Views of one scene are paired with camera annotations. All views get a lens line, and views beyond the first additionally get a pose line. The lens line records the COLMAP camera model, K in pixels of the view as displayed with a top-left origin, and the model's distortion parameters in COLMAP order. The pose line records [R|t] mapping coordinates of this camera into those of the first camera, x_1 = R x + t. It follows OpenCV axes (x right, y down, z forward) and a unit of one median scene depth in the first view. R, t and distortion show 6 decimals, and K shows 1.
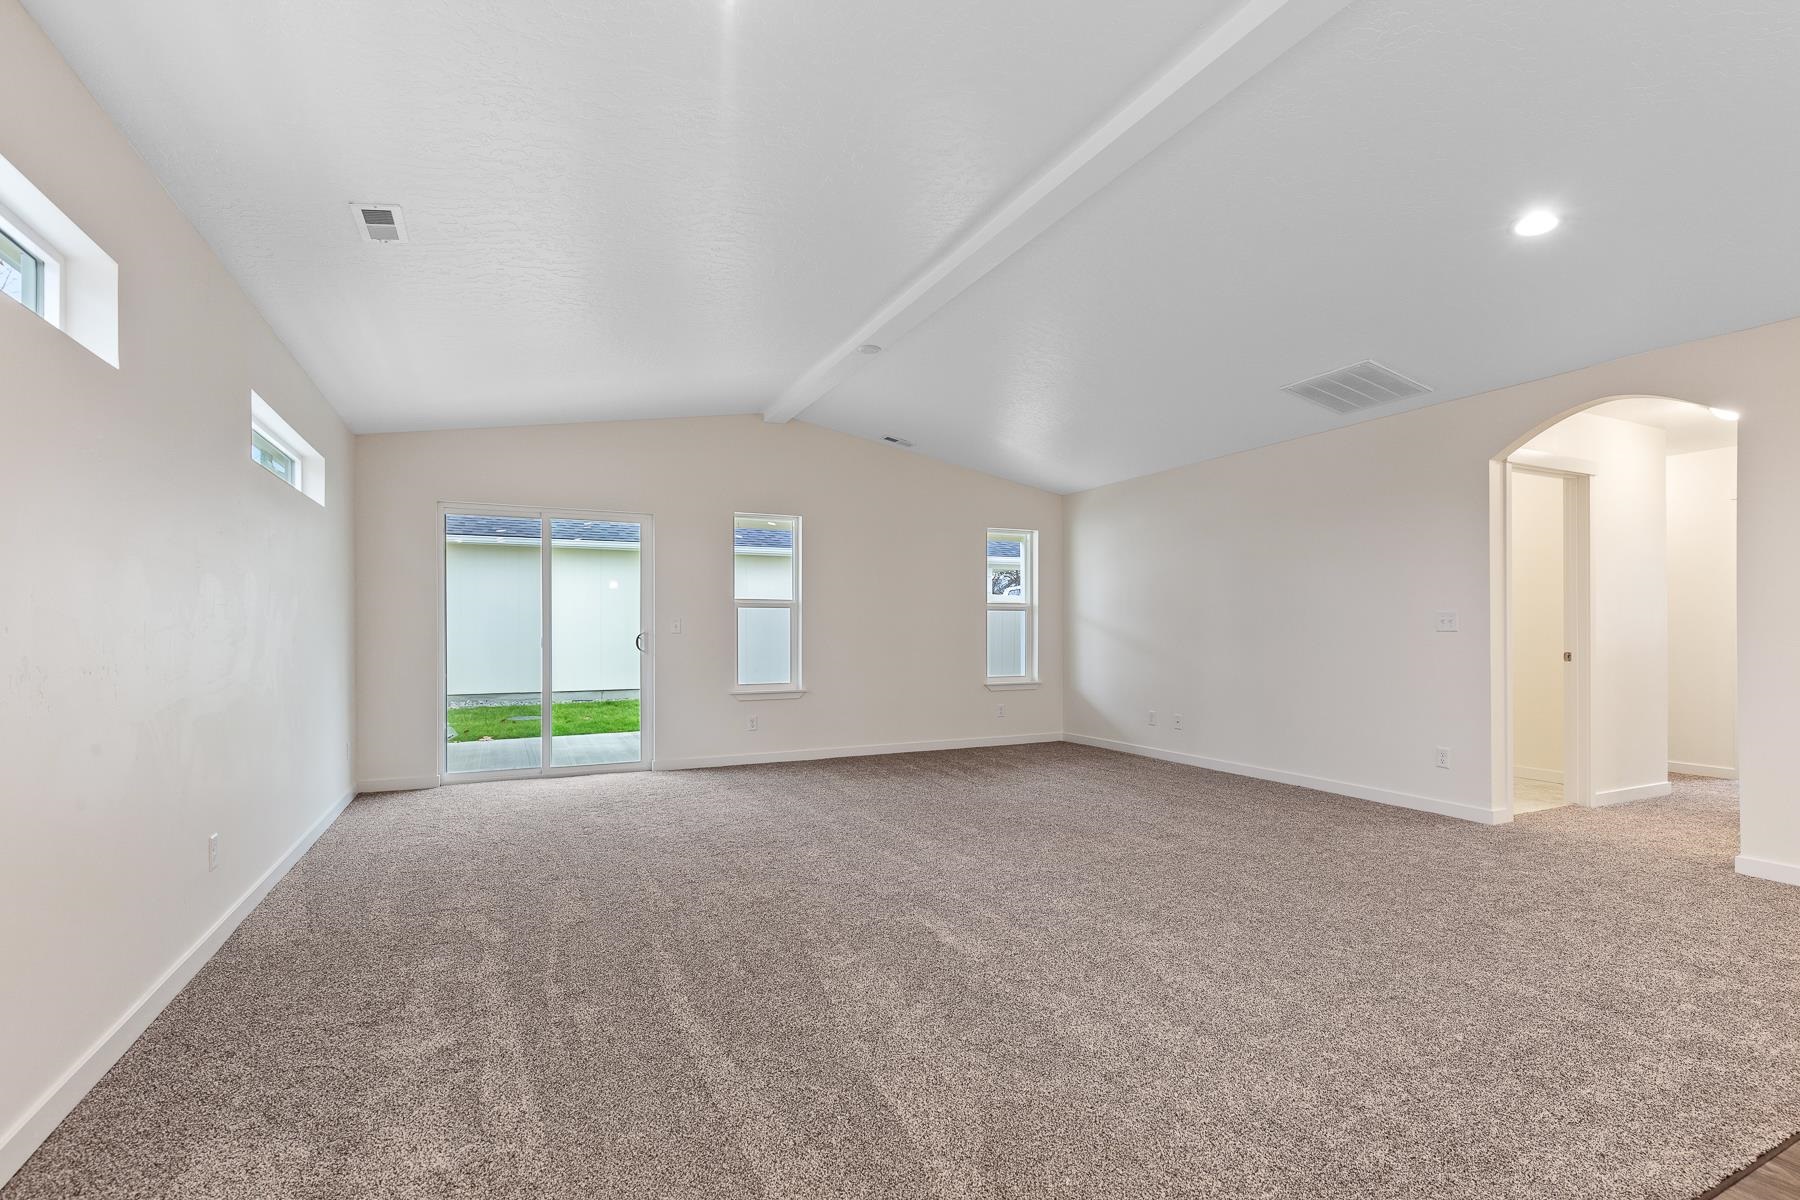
lens RADIAL K [[832.0, 0, 898.0], [0, 832.0, 606.3], [0, 0, 1]] dist [0.011015, 0.000082]
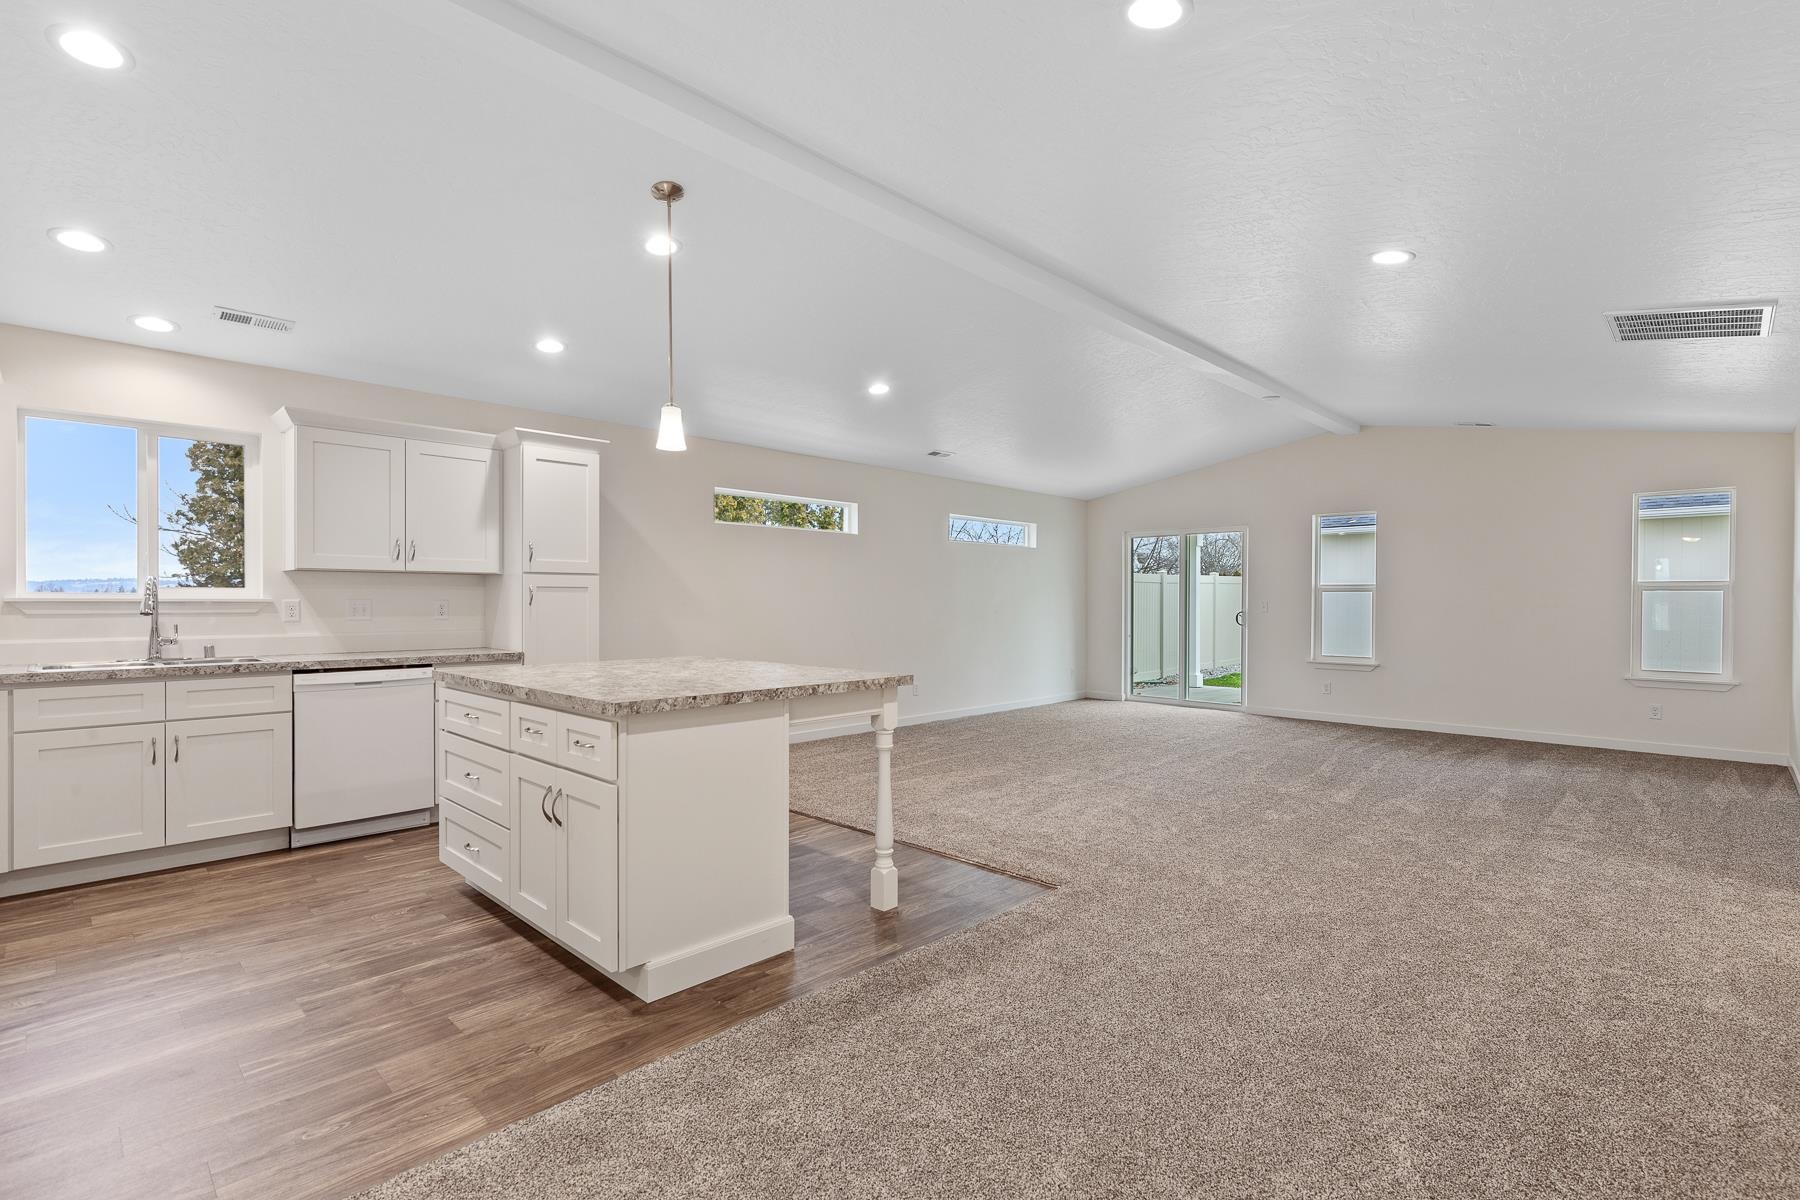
lens RADIAL K [[832.0, 0, 898.0], [0, 832.0, 606.3], [0, 0, 1]] dist [0.011015, 0.000082]
pose [[0.339863, 0.011913, -0.940400, 0.741610], [0.026161, 0.999413, 0.022115, -0.021886], [0.940111, -0.032118, 0.339352, -0.003123]]
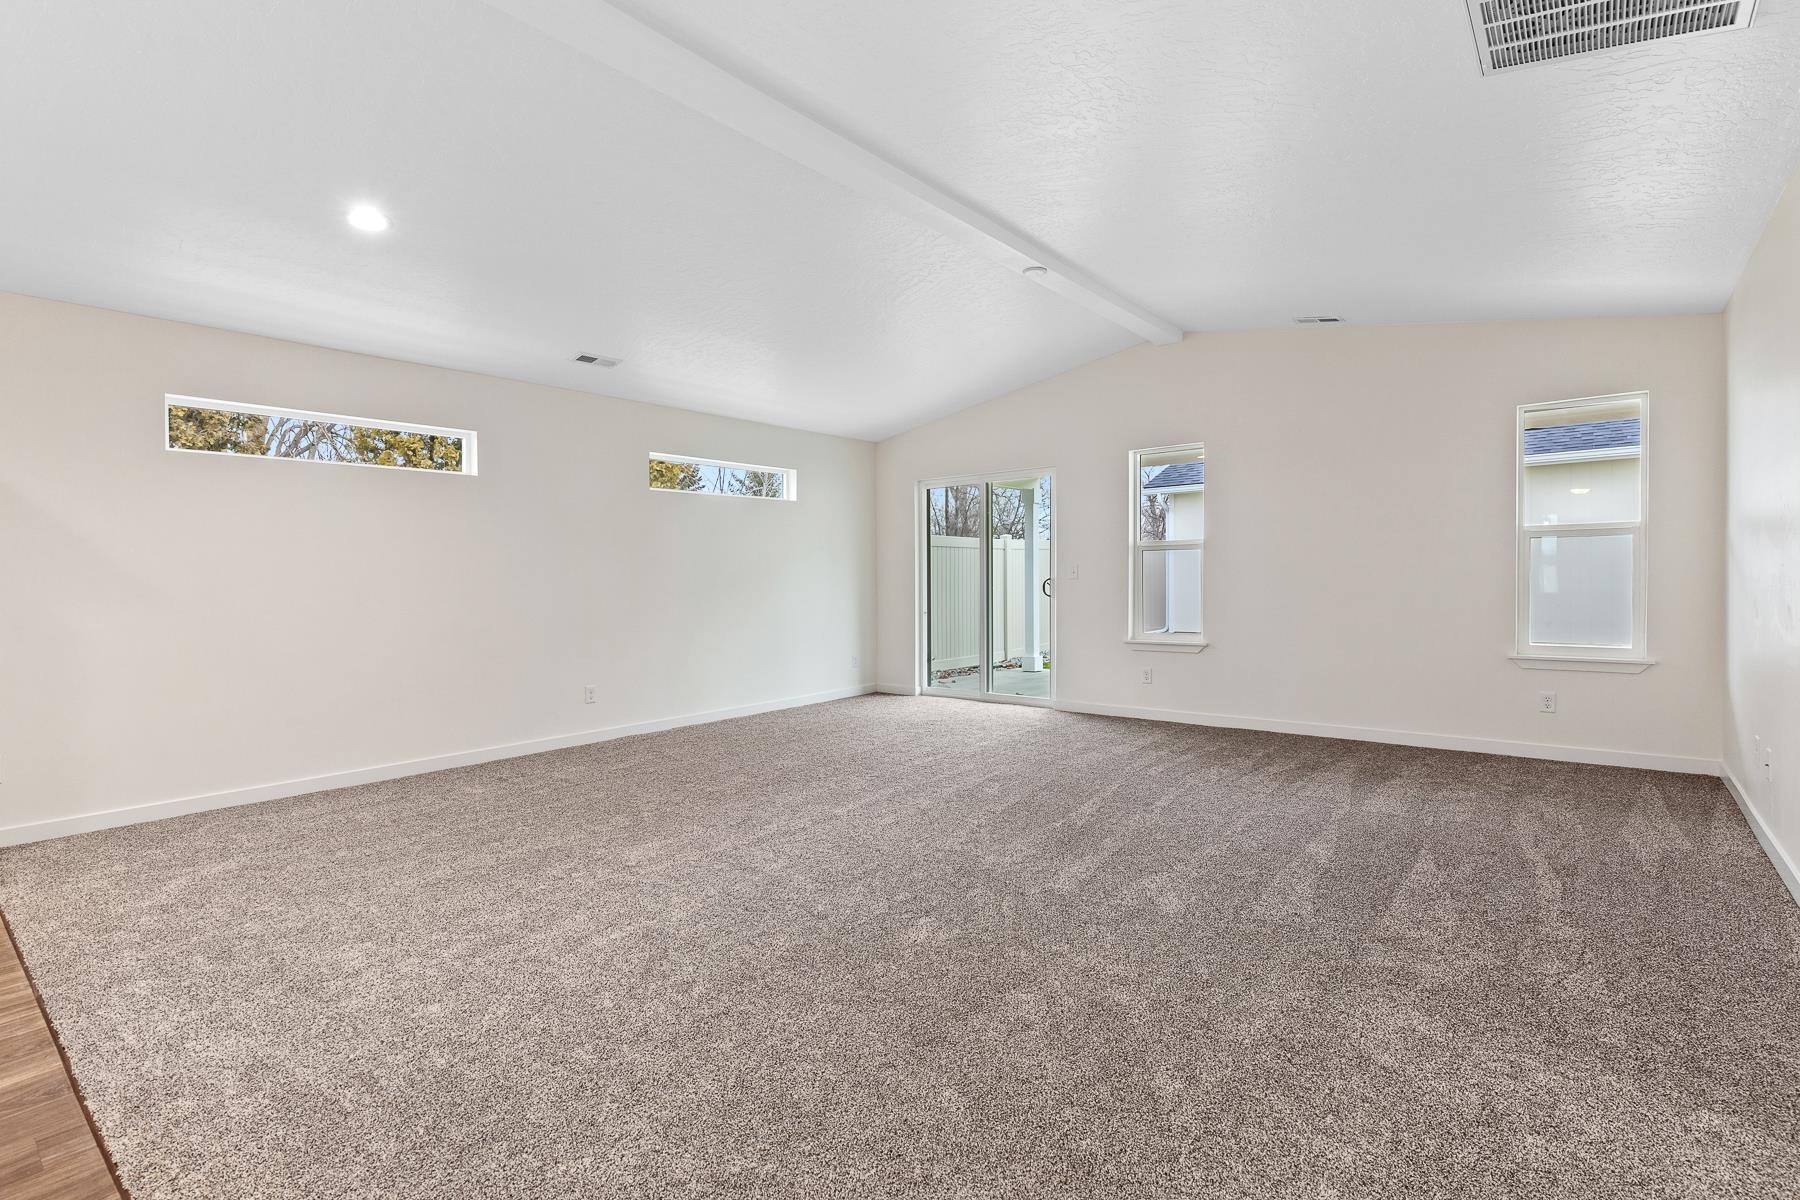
lens RADIAL K [[833.9, 0, 901.5], [0, 833.9, 592.9], [0, 0, 1]] dist [0.014109, 0.000138]
pose [[0.417337, 0.013491, -0.908652, 0.548635], [0.042511, 0.998505, 0.034350, 0.003368], [0.907757, -0.052963, 0.416140, 0.350858]]
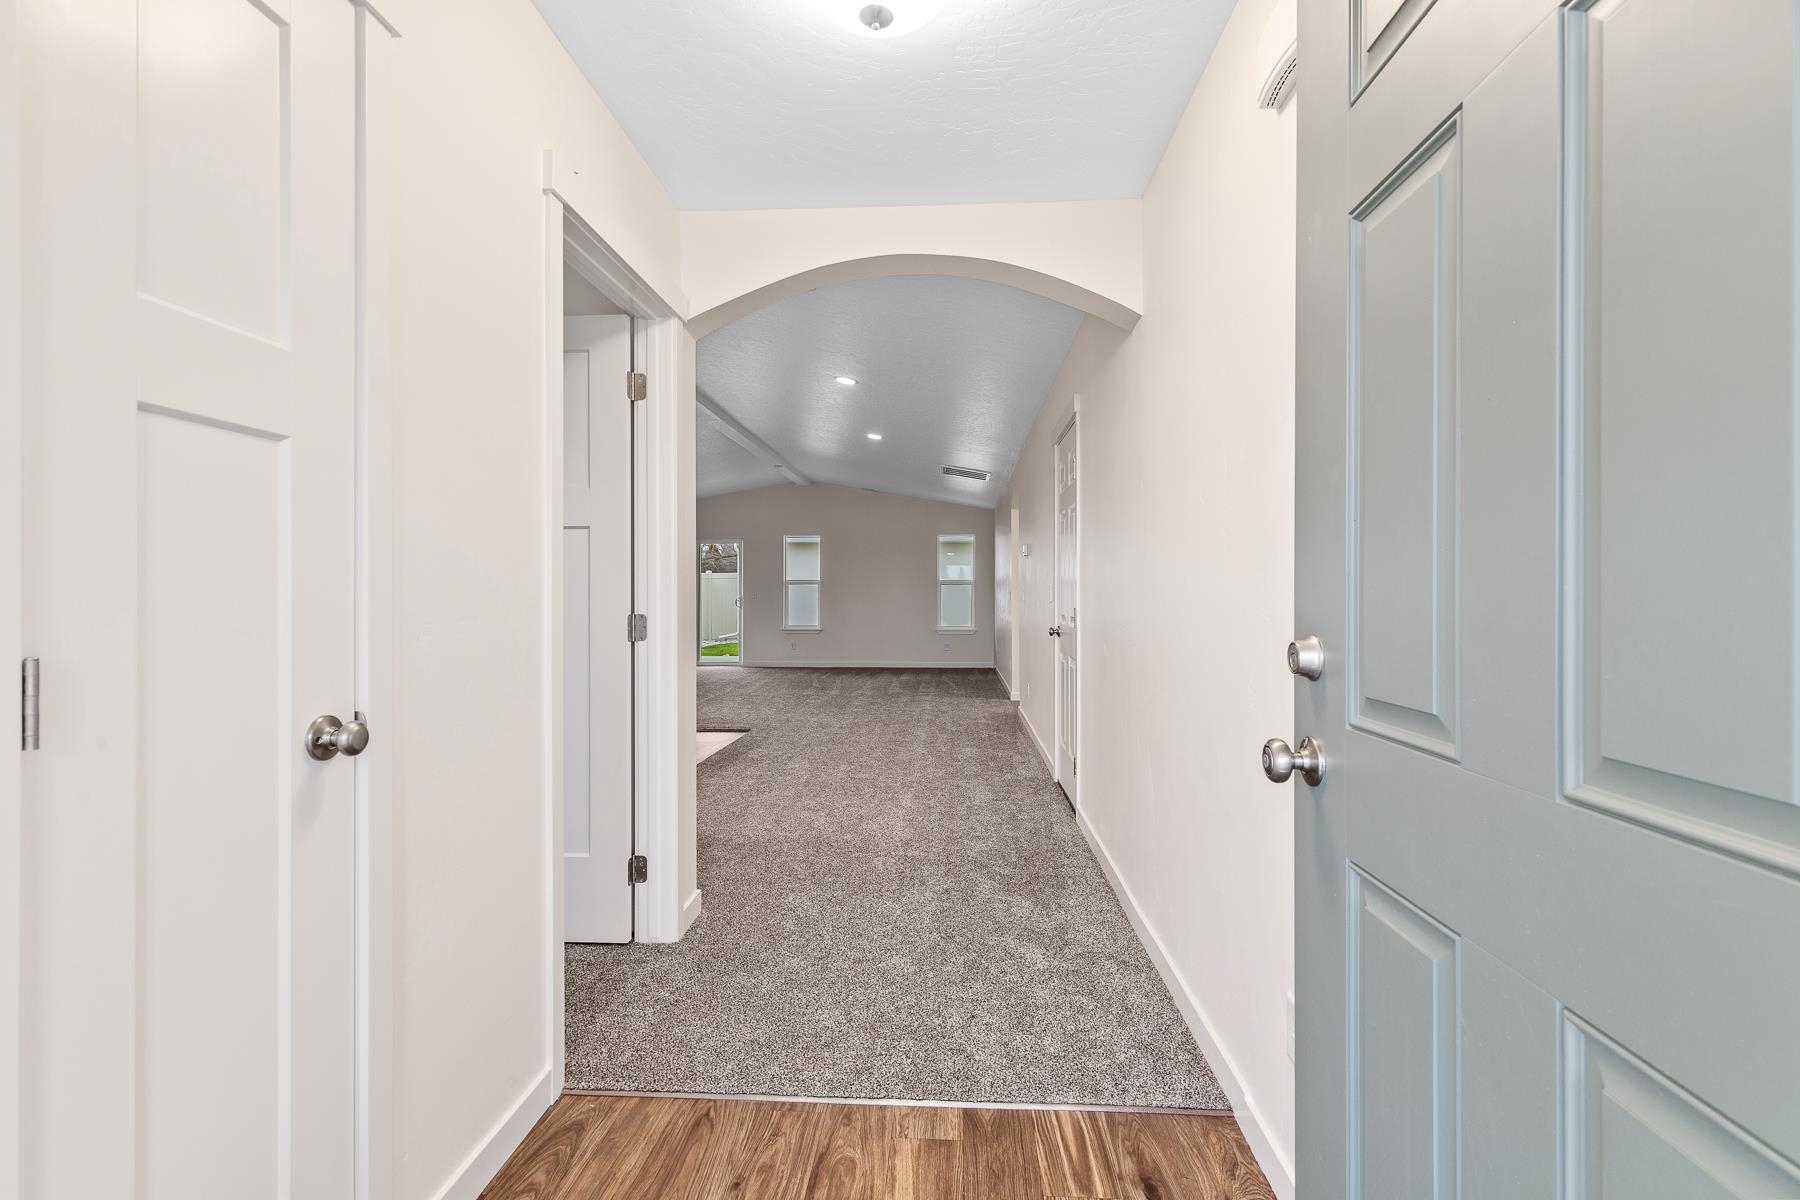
lens RADIAL K [[833.9, 0, 901.5], [0, 833.9, 592.9], [0, 0, 1]] dist [0.014109, 0.000138]
pose [[0.871041, 0.004314, -0.491192, 0.951864], [0.012725, 0.999428, 0.031342, -0.036316], [0.491046, -0.033550, 0.870487, -0.514910]]
